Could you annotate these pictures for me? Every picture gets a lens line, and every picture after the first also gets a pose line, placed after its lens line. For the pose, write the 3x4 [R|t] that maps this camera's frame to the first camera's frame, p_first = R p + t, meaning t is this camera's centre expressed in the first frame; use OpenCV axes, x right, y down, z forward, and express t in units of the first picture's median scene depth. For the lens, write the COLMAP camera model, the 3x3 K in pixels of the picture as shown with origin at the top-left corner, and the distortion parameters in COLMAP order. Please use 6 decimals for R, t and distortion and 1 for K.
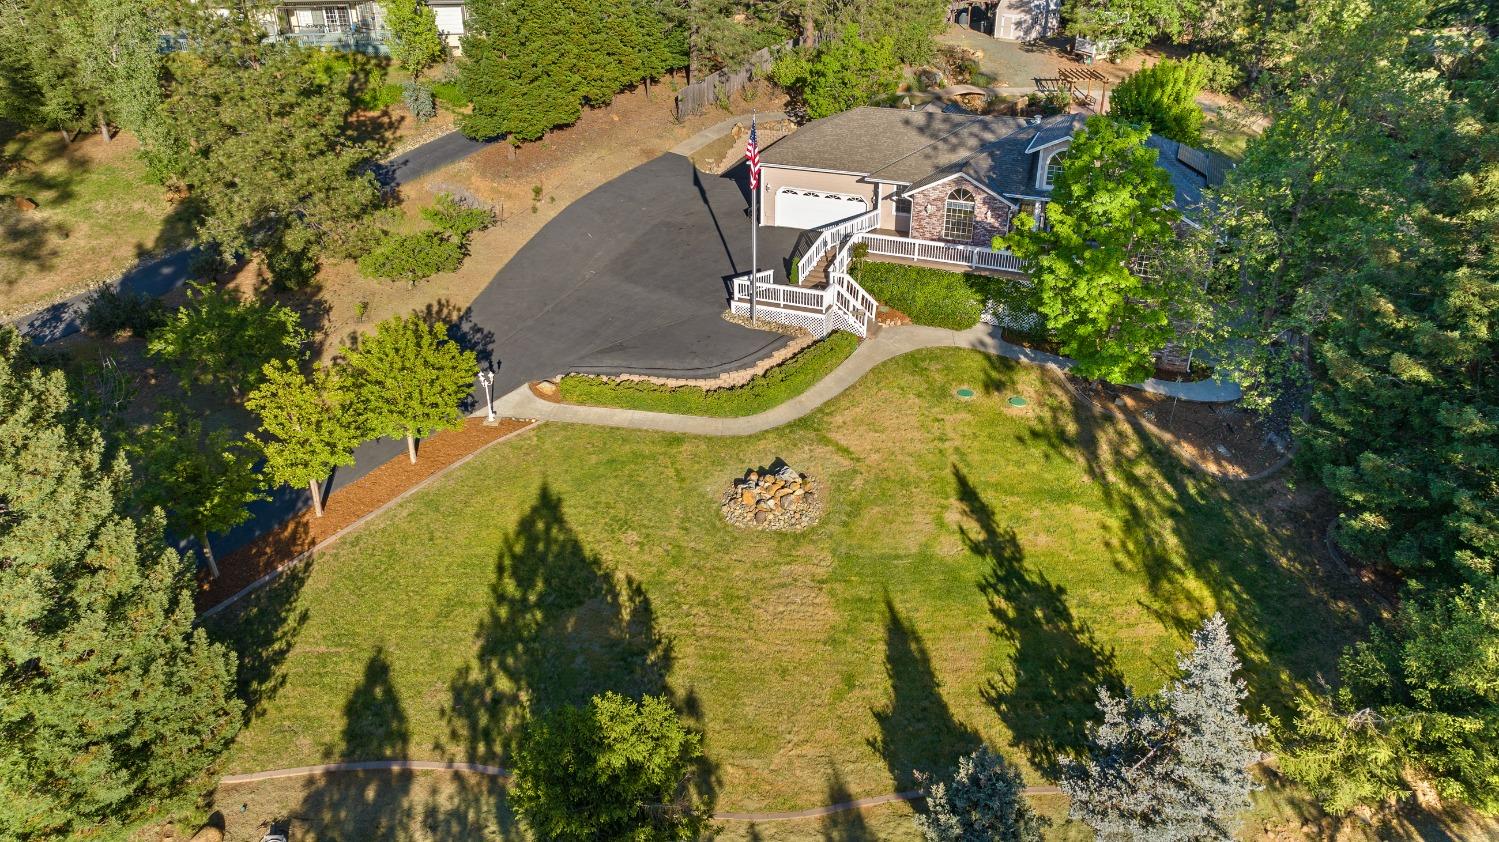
lens RADIAL K [[1047.7, 0, 742.3], [0, 1047.7, 420.0], [0, 0, 1]] dist [-0.027938, 0.025026]
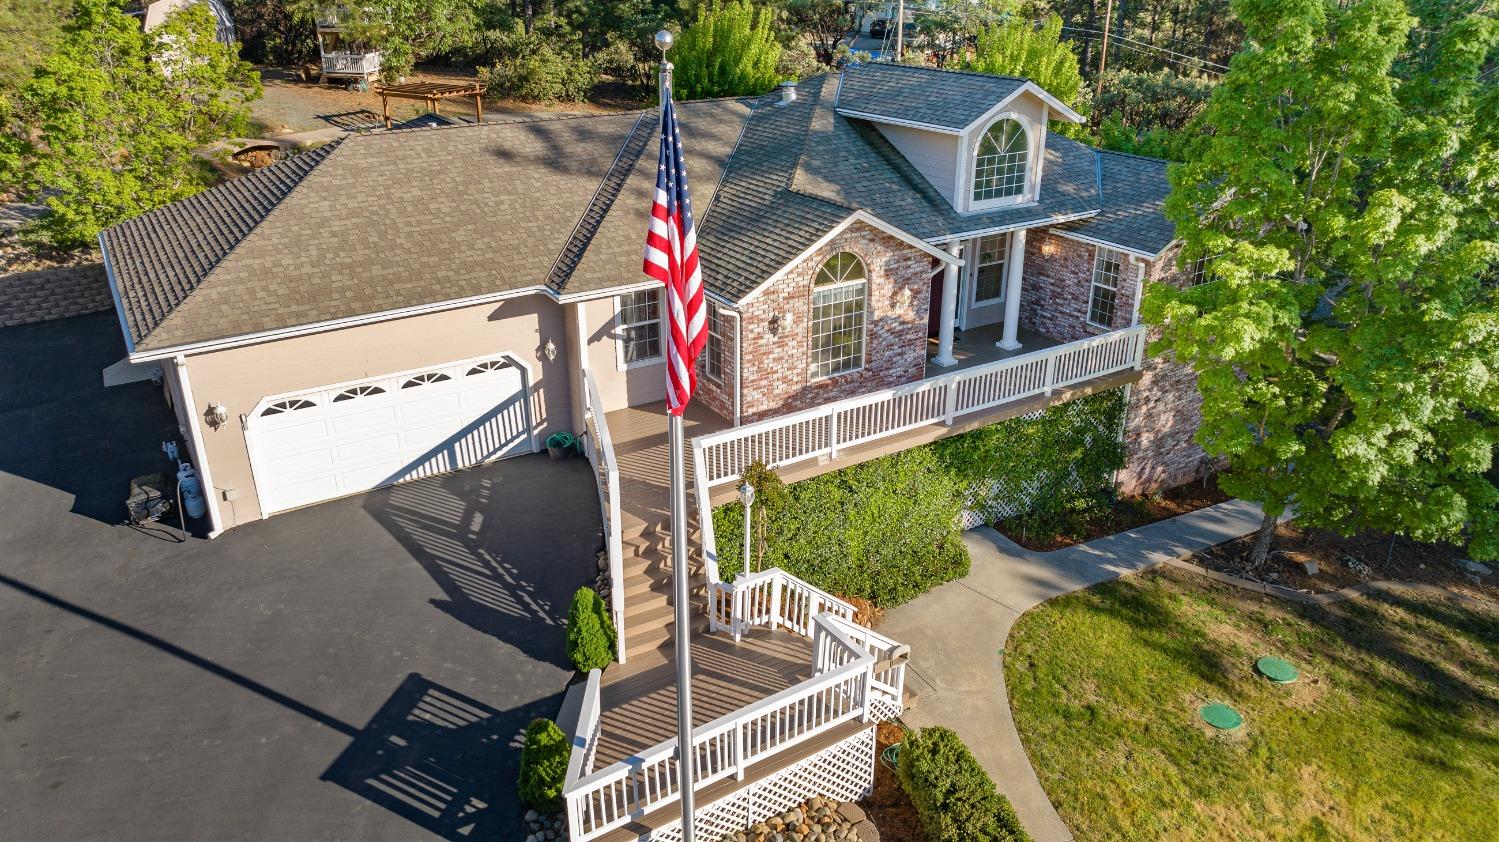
lens RADIAL K [[1047.7, 0, 755.2], [0, 1047.7, 425.1], [0, 0, 1]] dist [-0.027938, 0.025026]
pose [[0.572395, -0.330990, 0.750206, -0.132809], [0.389603, 0.914821, 0.106358, -0.216668], [-0.721508, 0.231404, 0.652594, 0.778168]]
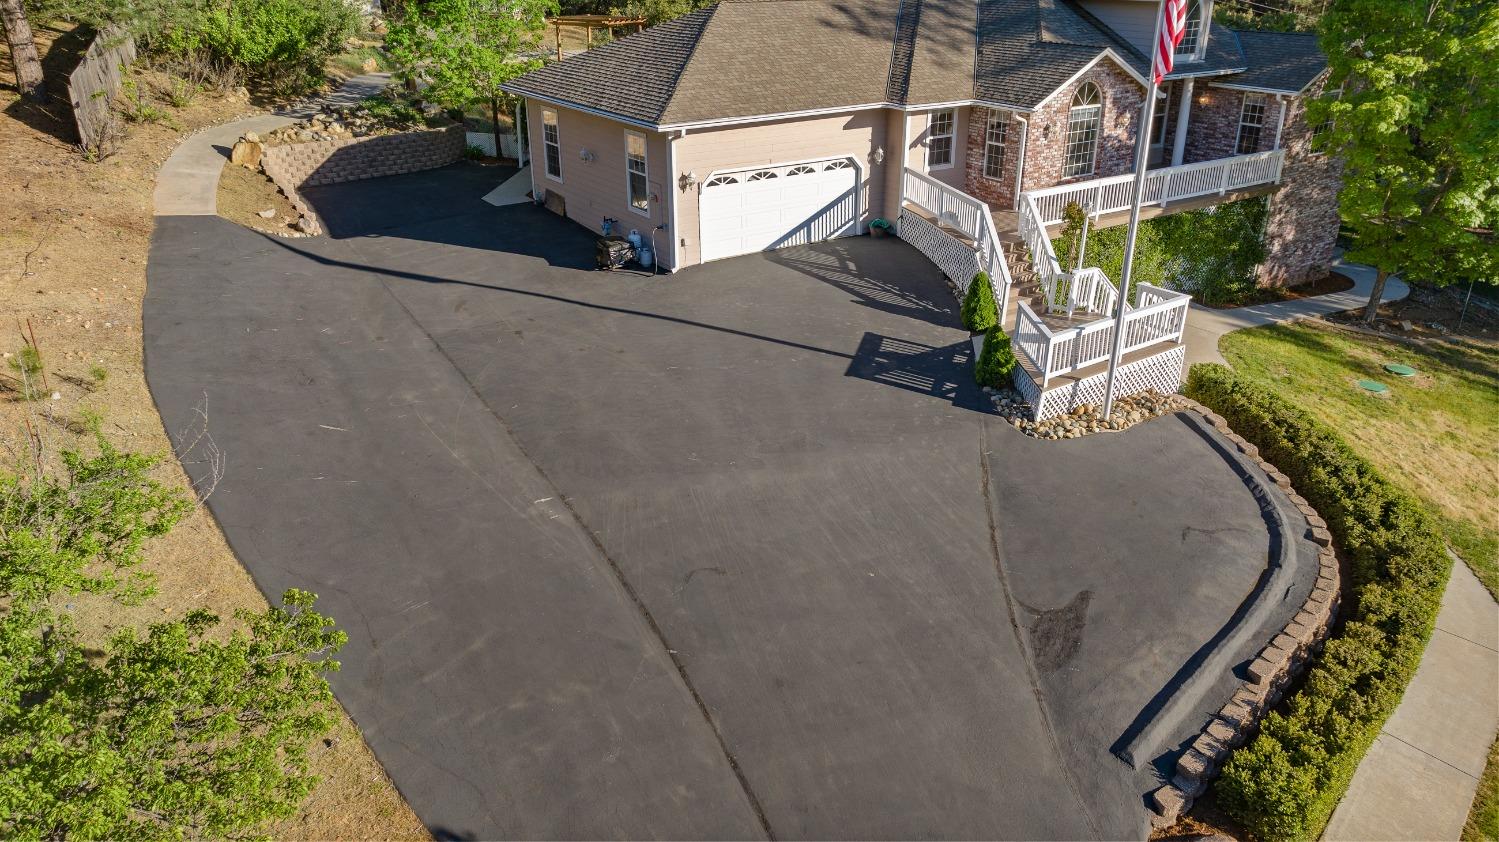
lens RADIAL K [[1047.7, 0, 755.6], [0, 1047.7, 418.1], [0, 0, 1]] dist [-0.027938, 0.025026]
pose [[0.545287, -0.342343, 0.765156, -0.380738], [0.398741, 0.908849, 0.122472, -0.197573], [-0.737338, 0.238317, 0.632090, 0.821656]]
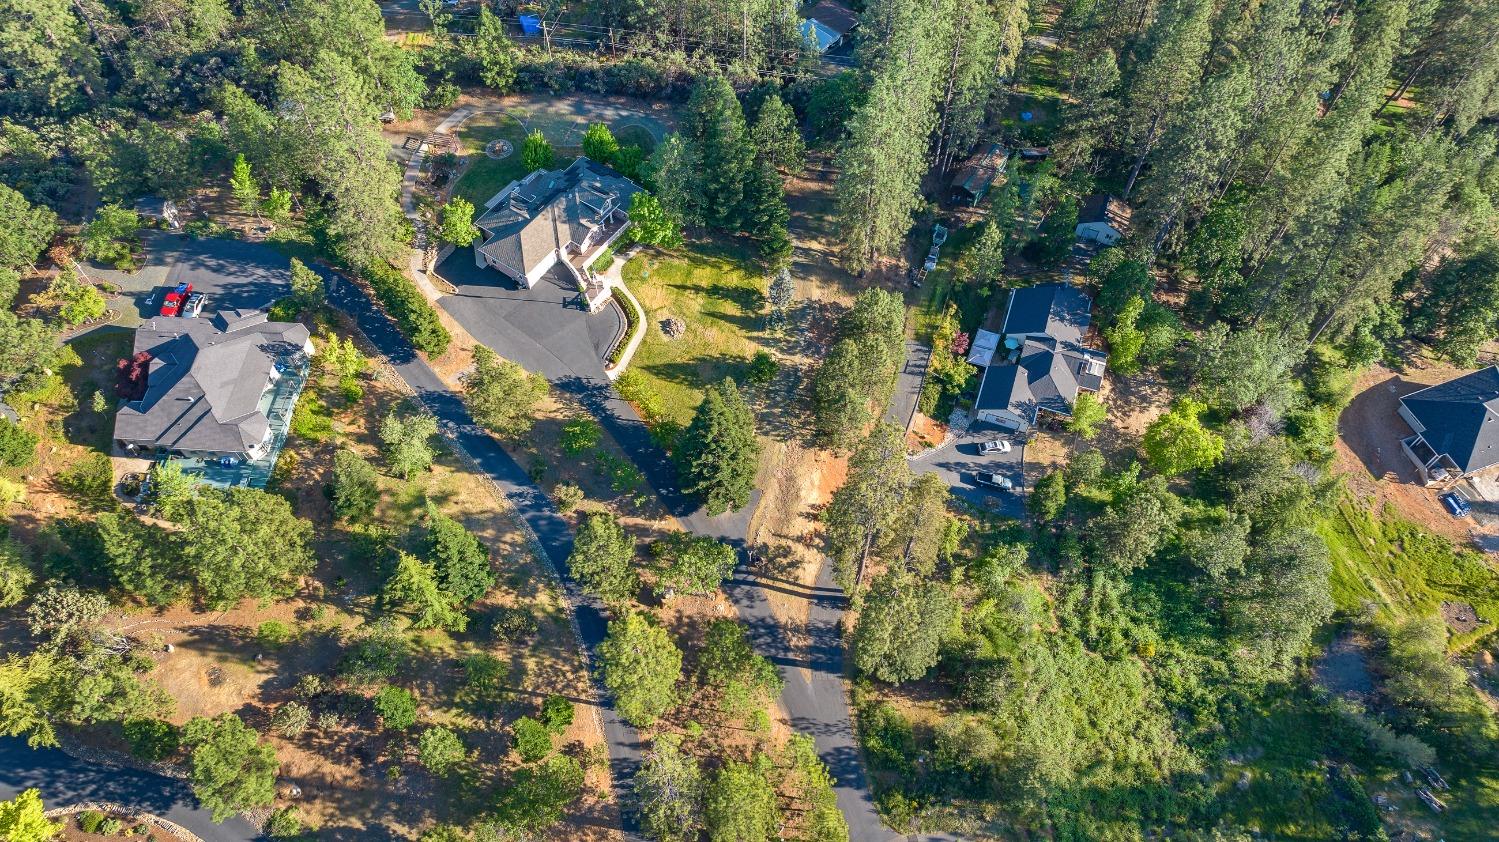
lens RADIAL K [[1047.7, 0, 781.6], [0, 1047.7, 410.6], [0, 0, 1]] dist [-0.027938, 0.025026]
pose [[0.201231, -0.818898, 0.537505, -1.822422], [0.455032, 0.564079, 0.689029, -1.836963], [-0.867440, 0.105928, 0.486135, -0.987477]]
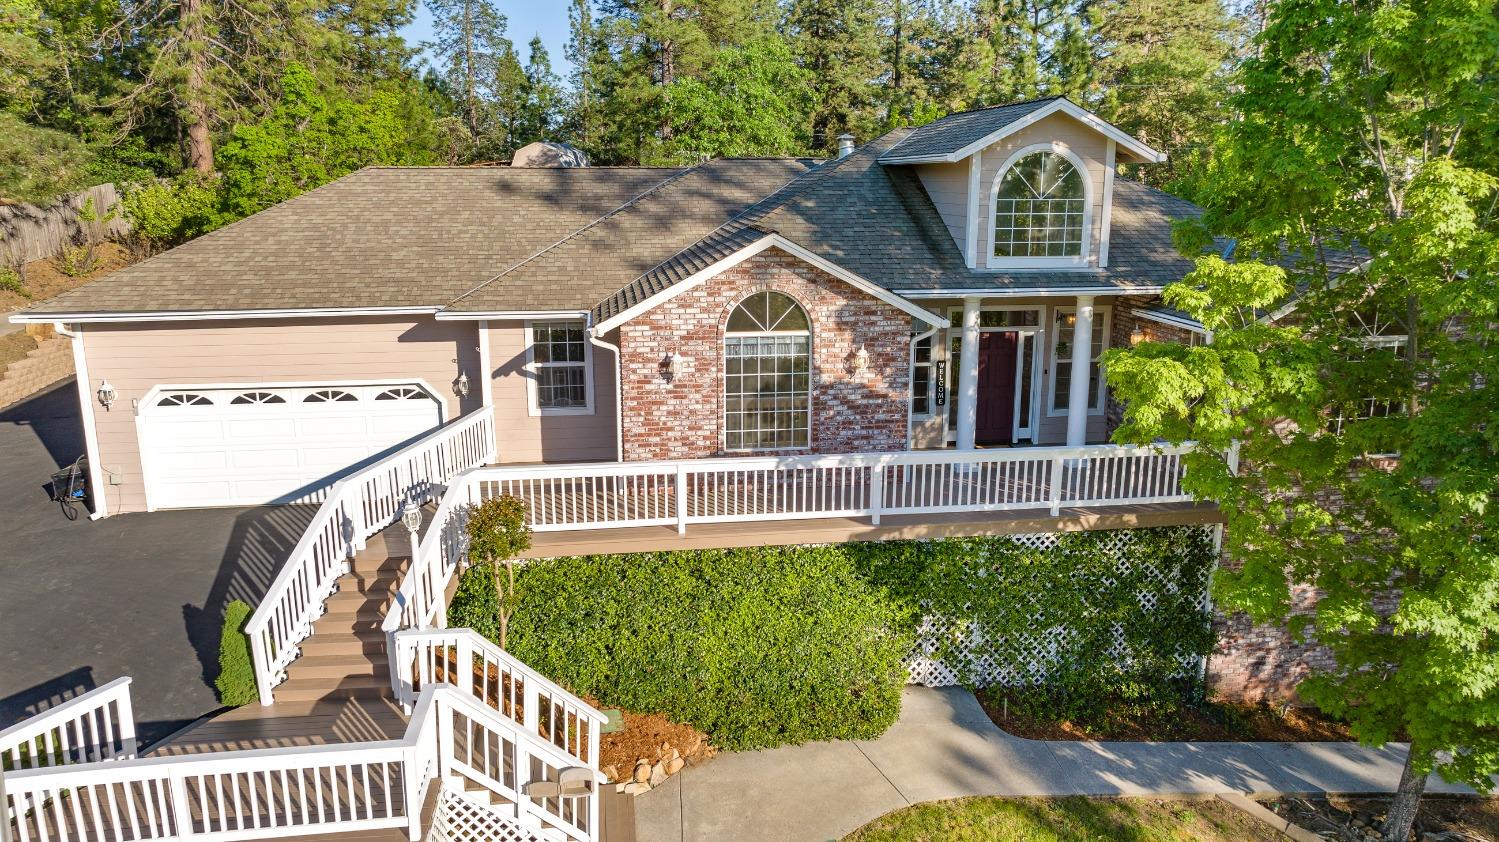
lens RADIAL K [[1047.7, 0, 755.3], [0, 1047.7, 424.1], [0, 0, 1]] dist [-0.027938, 0.025026]
pose [[0.857881, -0.117385, 0.500260, 0.039747], [0.243208, 0.950361, -0.194070, -0.120560], [-0.452647, 0.288157, 0.843846, 0.741310]]
